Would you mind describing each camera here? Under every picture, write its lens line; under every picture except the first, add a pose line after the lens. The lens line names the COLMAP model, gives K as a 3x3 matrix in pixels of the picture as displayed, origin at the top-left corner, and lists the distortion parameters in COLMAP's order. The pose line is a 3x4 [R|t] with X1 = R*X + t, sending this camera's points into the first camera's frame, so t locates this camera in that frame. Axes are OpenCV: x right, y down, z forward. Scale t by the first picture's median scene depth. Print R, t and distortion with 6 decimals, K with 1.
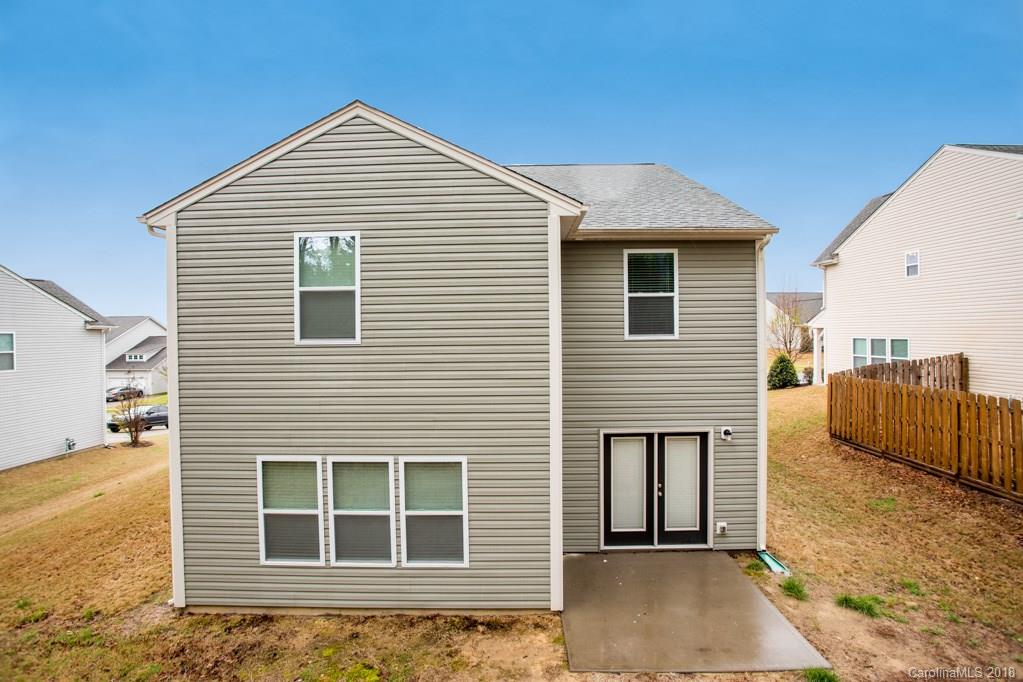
lens RADIAL K [[498.3, 0, 525.5], [0, 498.3, 340.1], [0, 0, 1]] dist [-0.071512, 0.036342]
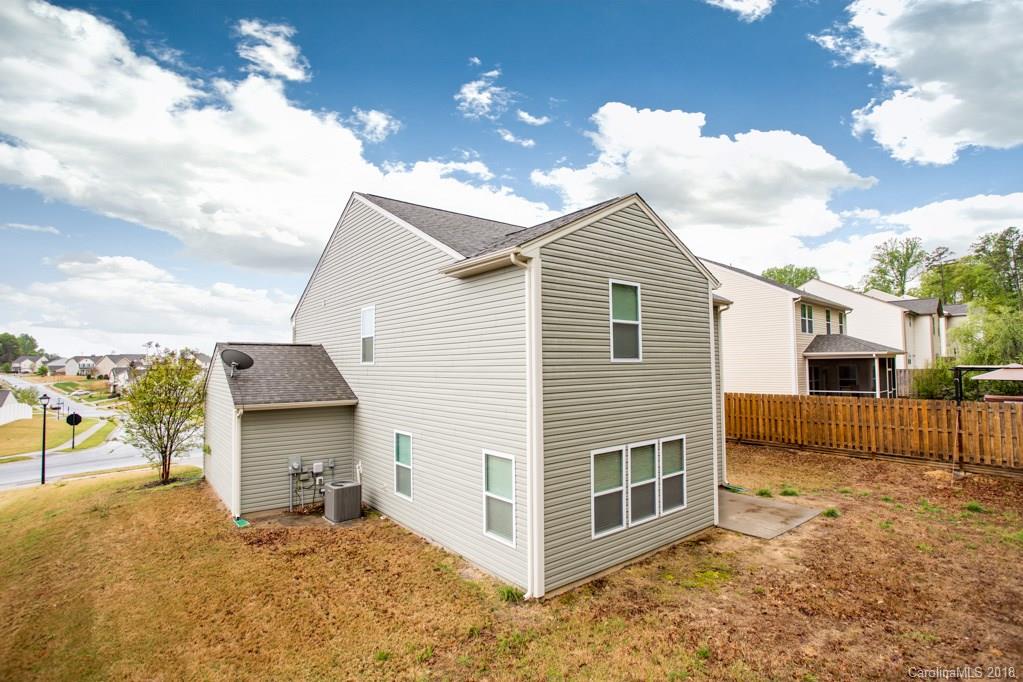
lens RADIAL K [[498.3, 0, 525.5], [0, 498.3, 340.1], [0, 0, 1]] dist [-0.071512, 0.036342]
pose [[0.763984, 0.036306, 0.644212, -1.512056], [0.010793, 0.997557, -0.069018, 0.039735], [-0.645144, 0.059682, 0.761726, 0.122347]]
